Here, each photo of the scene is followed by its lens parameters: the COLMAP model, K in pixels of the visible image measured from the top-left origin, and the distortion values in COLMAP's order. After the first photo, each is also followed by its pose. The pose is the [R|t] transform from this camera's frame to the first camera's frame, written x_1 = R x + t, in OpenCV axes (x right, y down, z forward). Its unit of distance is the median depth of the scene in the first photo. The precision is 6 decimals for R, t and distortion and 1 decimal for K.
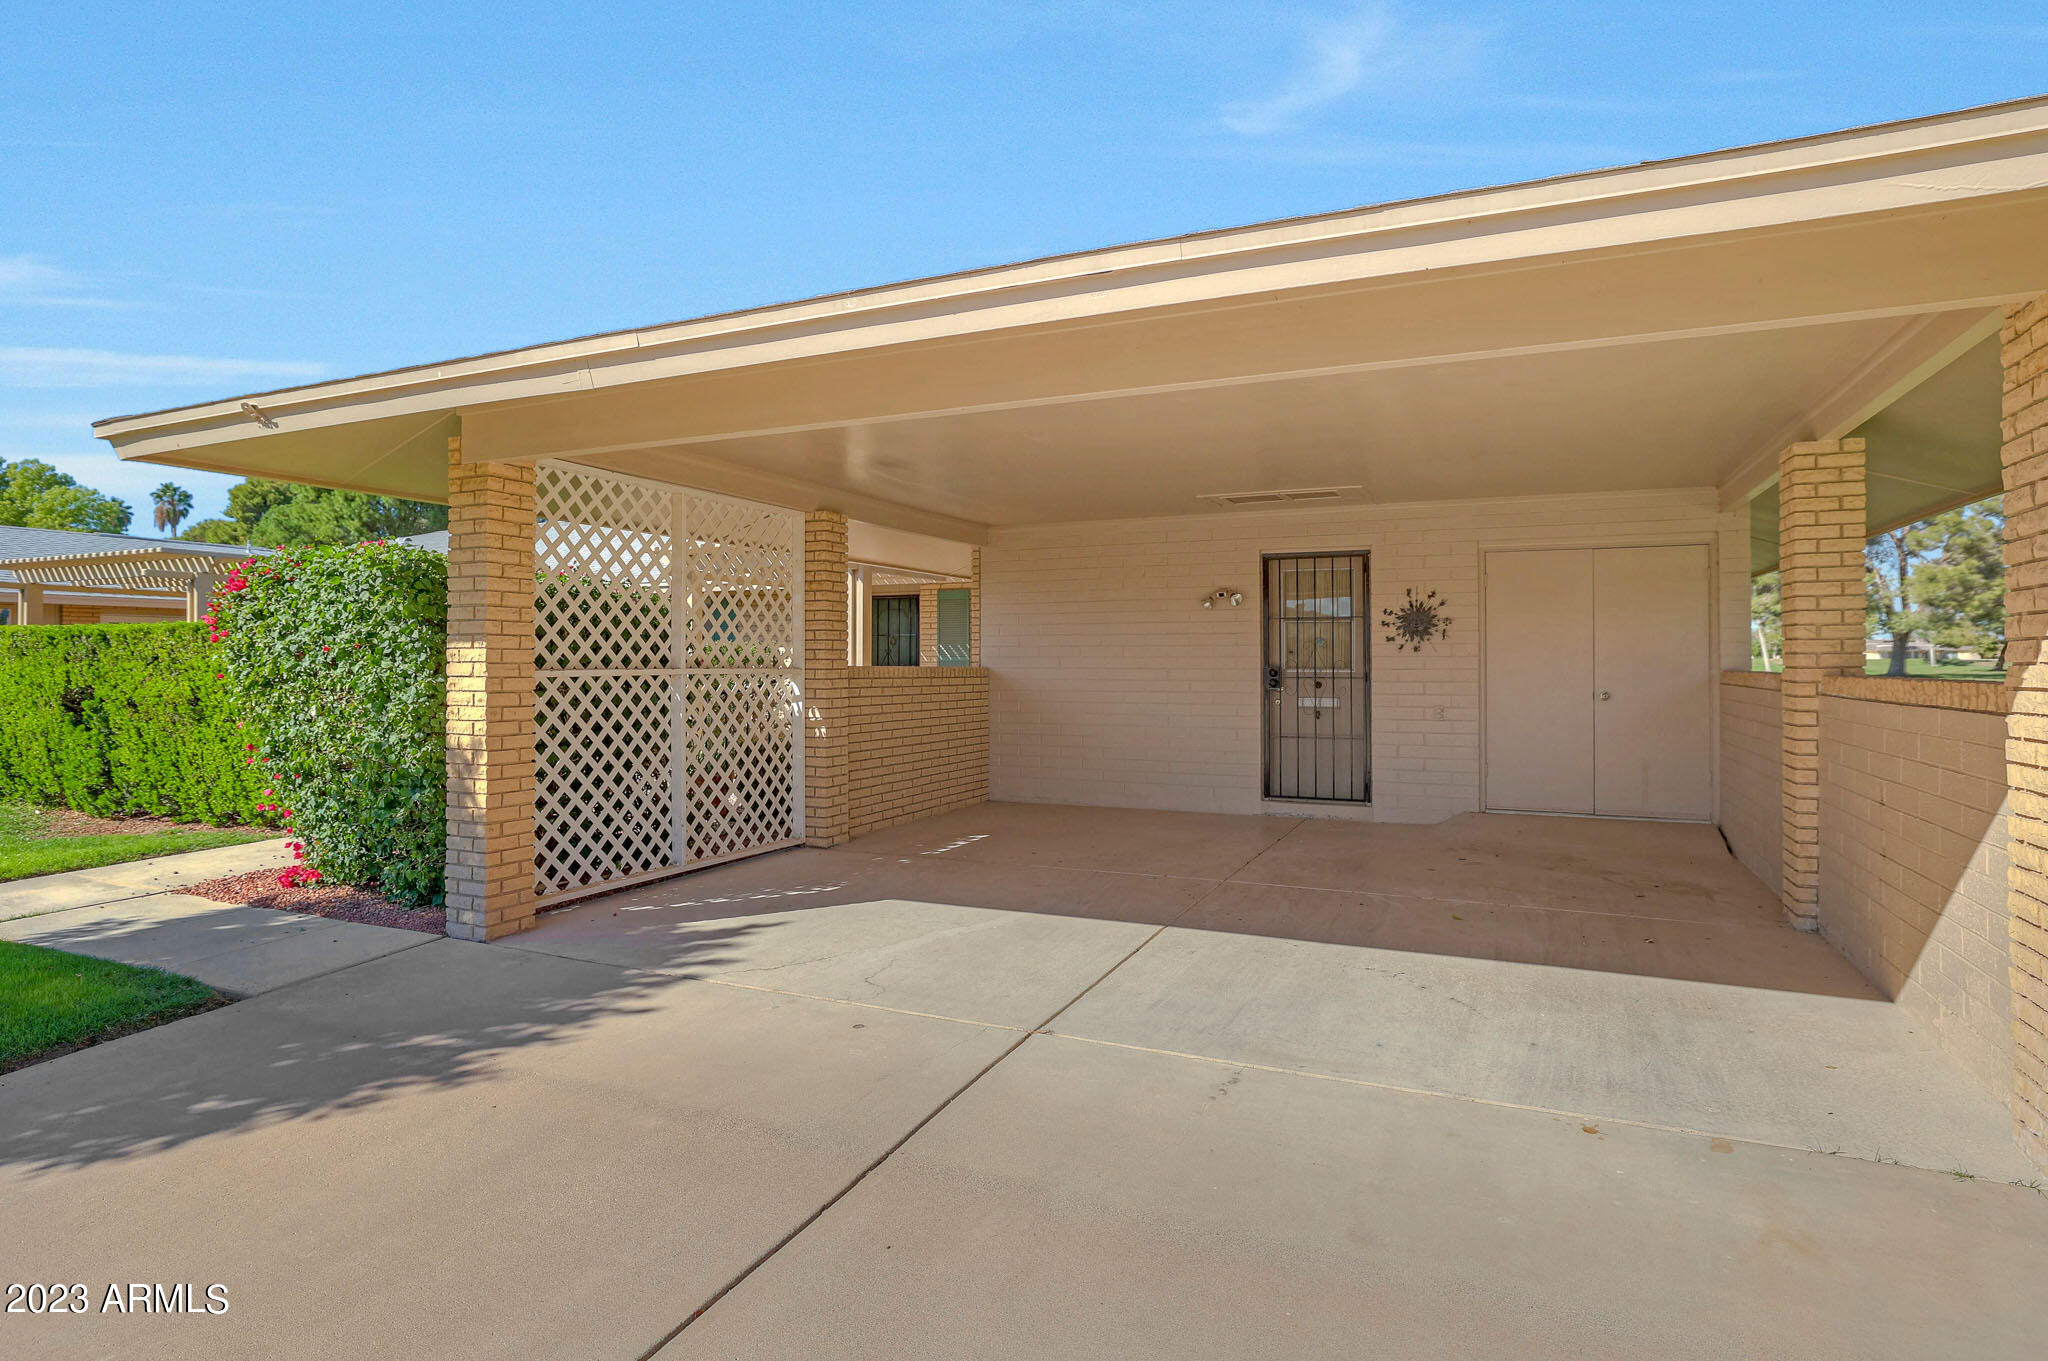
lens RADIAL K [[1103.3, 0, 1002.2], [0, 1103.3, 650.2], [0, 0, 1]] dist [-0.036066, 0.029414]
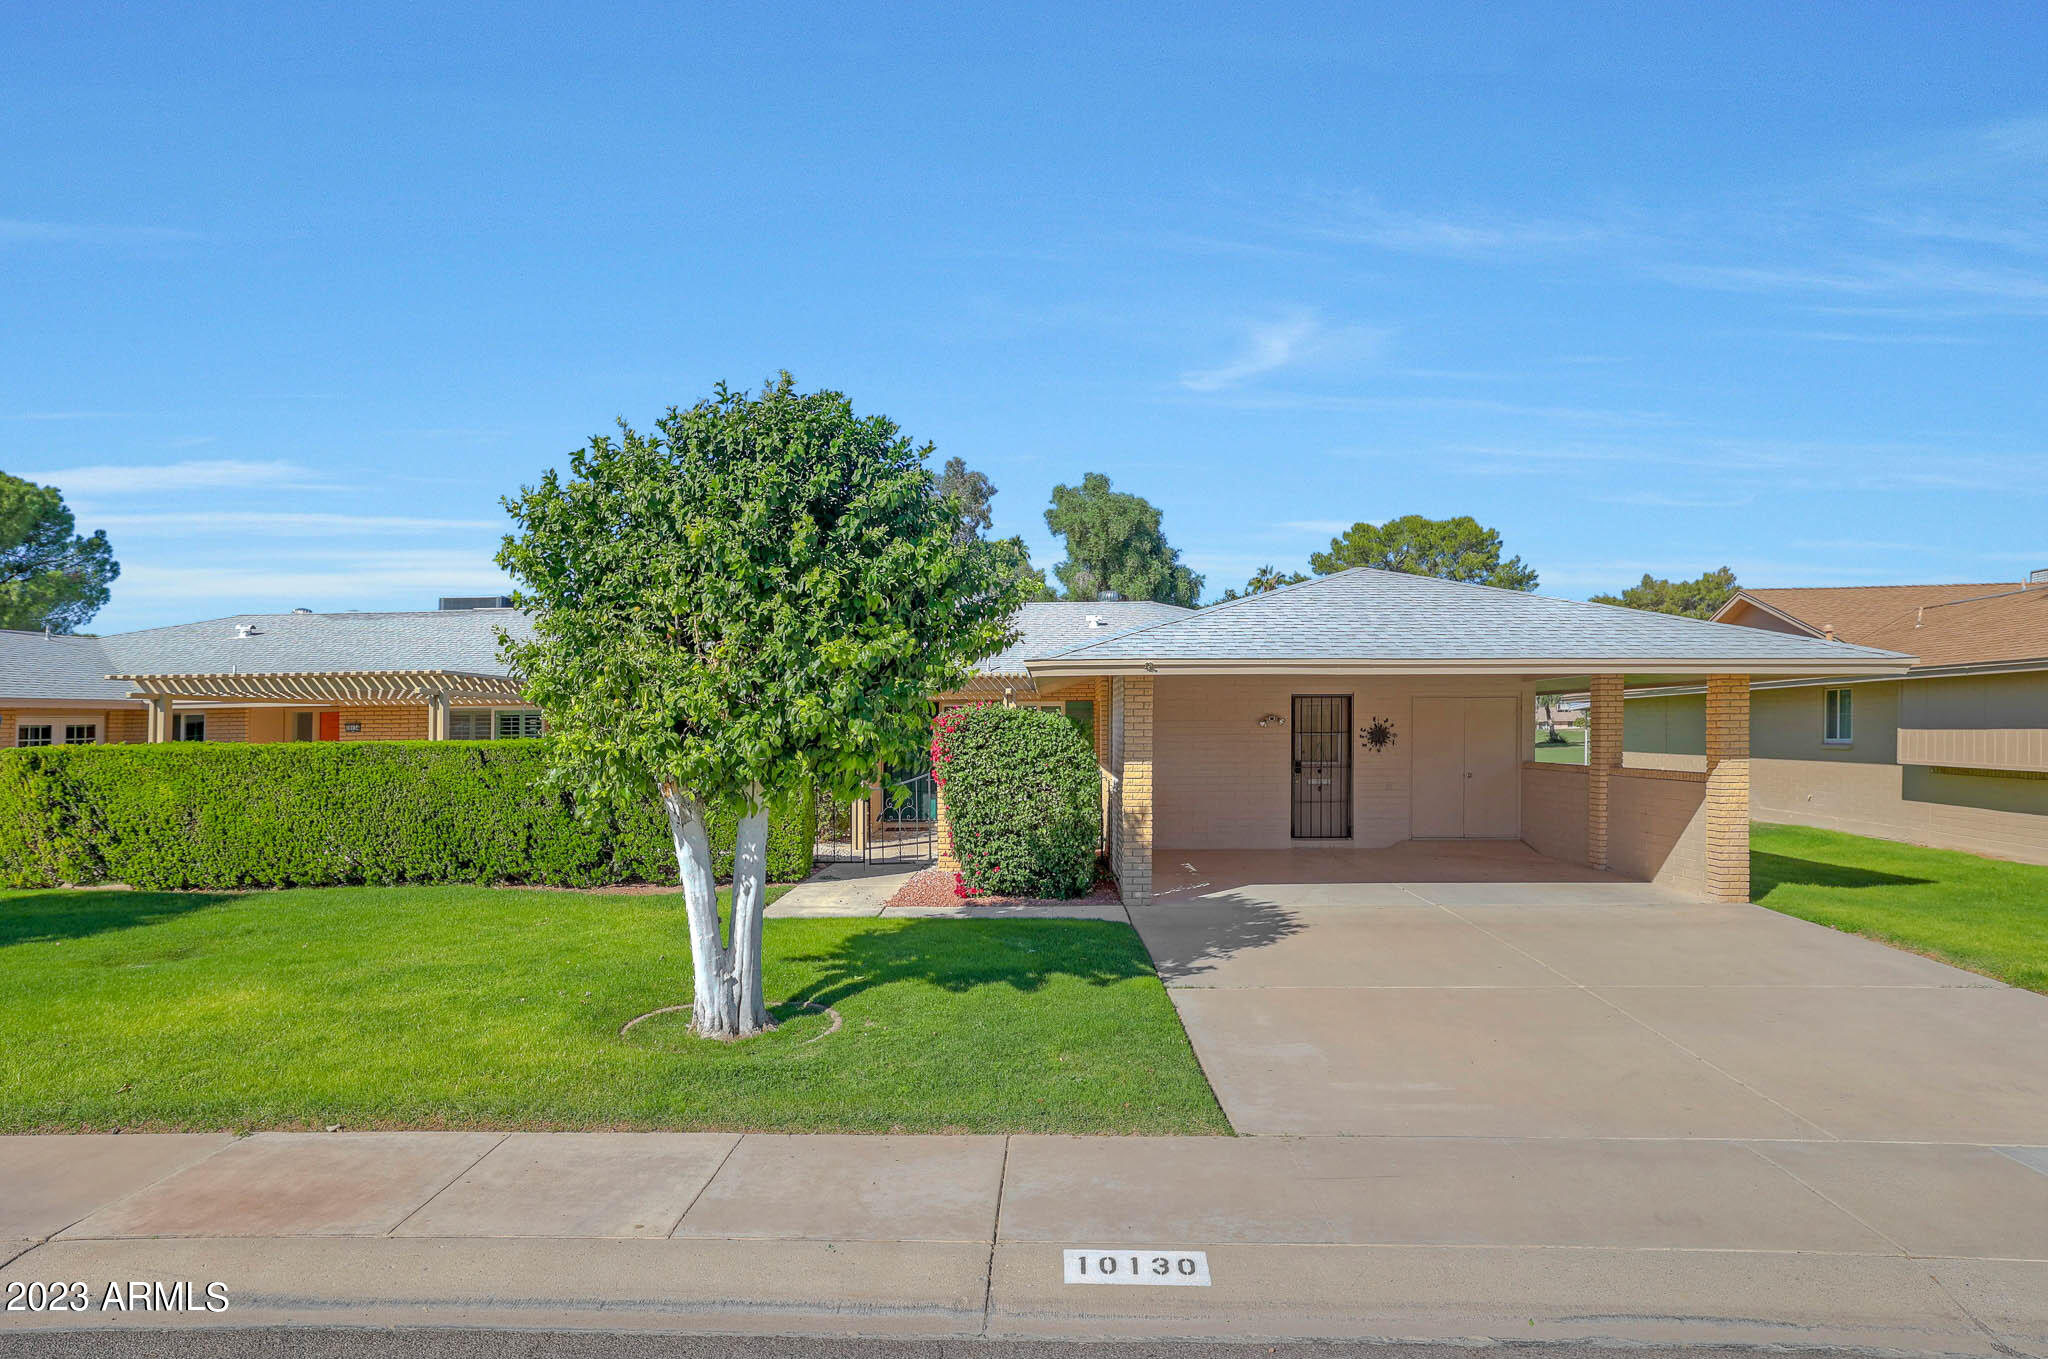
lens RADIAL K [[1618.8, 0, 900.9], [0, 1618.8, 682.5], [0, 0, 1]] dist [-0.010283, 0.123724]
pose [[0.896047, 0.006028, 0.443918, -1.462972], [-0.000947, 0.999932, -0.011666, -0.078832], [-0.443958, 0.010033, 0.895991, -1.004766]]
